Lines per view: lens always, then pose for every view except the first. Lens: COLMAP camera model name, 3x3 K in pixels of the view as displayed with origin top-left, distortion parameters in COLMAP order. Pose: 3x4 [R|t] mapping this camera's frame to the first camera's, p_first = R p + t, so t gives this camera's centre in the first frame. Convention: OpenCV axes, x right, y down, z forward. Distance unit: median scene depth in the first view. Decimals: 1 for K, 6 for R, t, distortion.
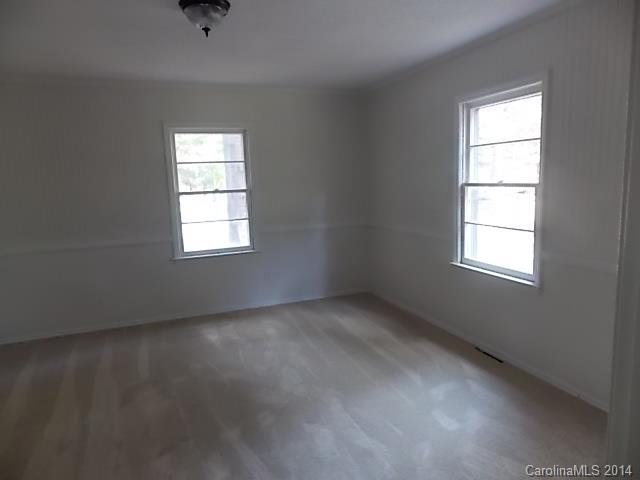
lens RADIAL K [[425.0, 0, 320.4], [0, 425.0, 240.7], [0, 0, 1]] dist [-0.005338, -0.001351]
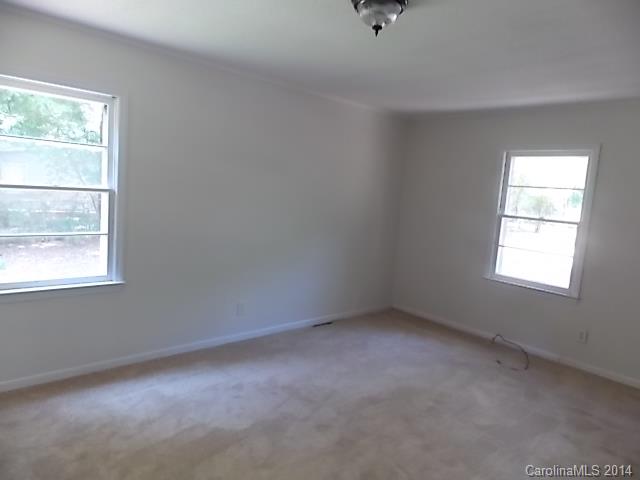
lens RADIAL K [[425.0, 0, 320.4], [0, 425.0, 240.7], [0, 0, 1]] dist [-0.005338, -0.001351]
pose [[0.816981, 0.043701, 0.575007, -0.880490], [-0.040523, 0.999010, -0.018350, -0.012722], [-0.575239, -0.008309, 0.817943, 0.312827]]
